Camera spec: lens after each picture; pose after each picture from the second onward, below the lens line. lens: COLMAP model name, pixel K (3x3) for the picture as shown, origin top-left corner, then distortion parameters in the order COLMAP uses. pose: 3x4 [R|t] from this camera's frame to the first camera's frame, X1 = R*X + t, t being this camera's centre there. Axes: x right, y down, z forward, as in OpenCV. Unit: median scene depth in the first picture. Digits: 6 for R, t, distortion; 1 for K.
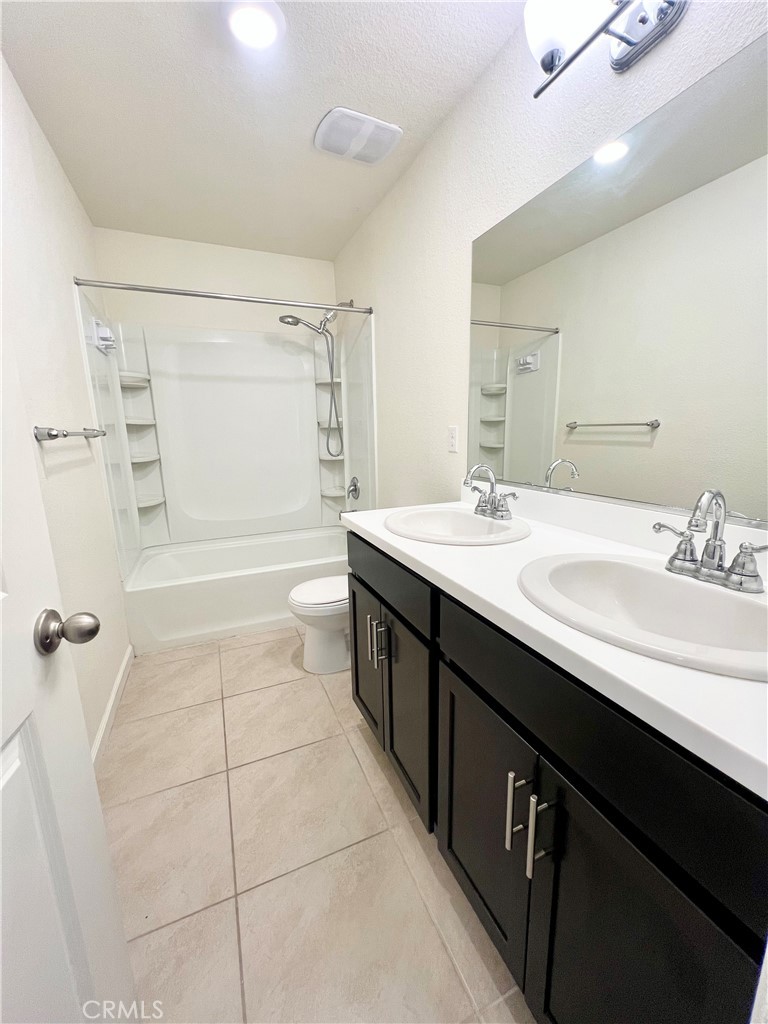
lens RADIAL K [[413.5, 0, 386.3], [0, 413.5, 513.2], [0, 0, 1]] dist [-0.002154, 0.000276]
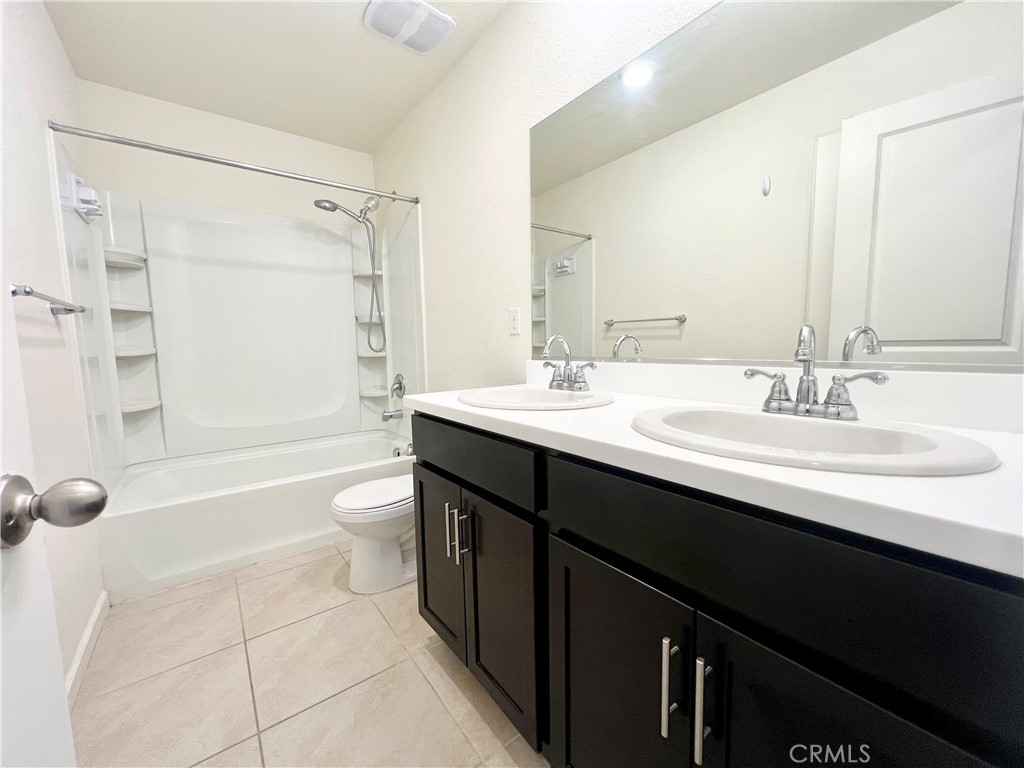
lens RADIAL K [[413.5, 0, 512.0], [0, 413.5, 384.0], [0, 0, 1]] dist [-0.002154, 0.000276]
pose [[0.971962, -0.021941, 0.234114, -0.068661], [0.046899, 0.993722, -0.101578, 0.059368], [-0.230415, 0.109709, 0.966888, 0.062234]]
